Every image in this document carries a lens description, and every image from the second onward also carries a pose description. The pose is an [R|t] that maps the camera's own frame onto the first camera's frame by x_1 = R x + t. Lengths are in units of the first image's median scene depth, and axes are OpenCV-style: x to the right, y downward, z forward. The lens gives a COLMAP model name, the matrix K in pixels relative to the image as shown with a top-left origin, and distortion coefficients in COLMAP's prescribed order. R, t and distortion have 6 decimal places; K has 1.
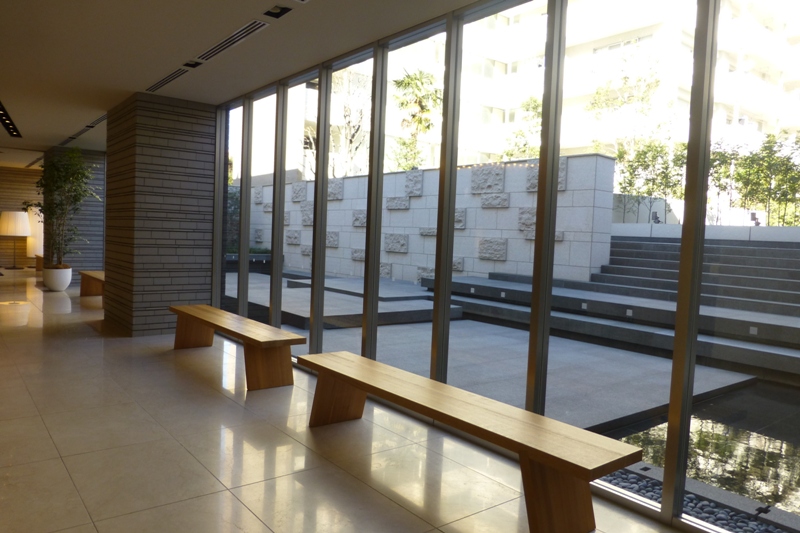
lens RADIAL K [[572.9, 0, 400.4], [0, 572.9, 259.5], [0, 0, 1]] dist [-0.029421, 0.001737]
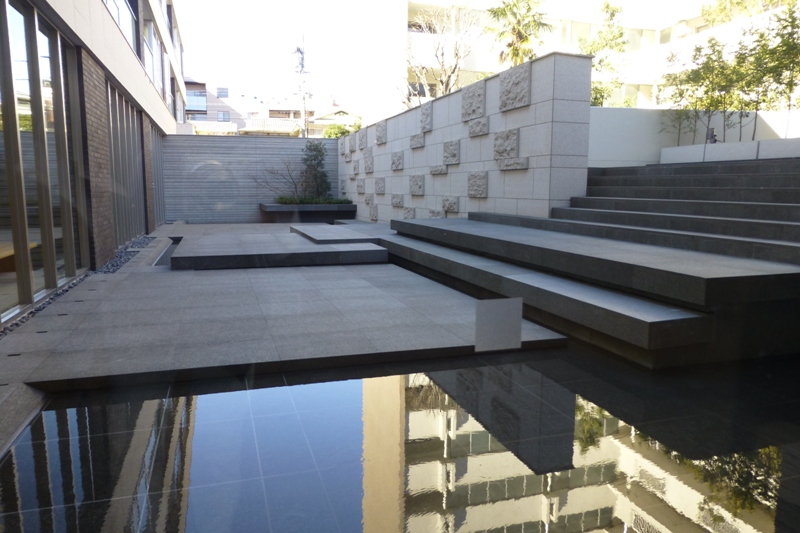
lens RADIAL K [[572.9, 0, 401.7], [0, 572.9, 266.3], [0, 0, 1]] dist [-0.029421, 0.001737]
pose [[0.937919, 0.005863, -0.346805, 0.355229], [0.023753, 0.996424, 0.081084, 0.031387], [0.346040, -0.084288, 0.934426, 0.152315]]
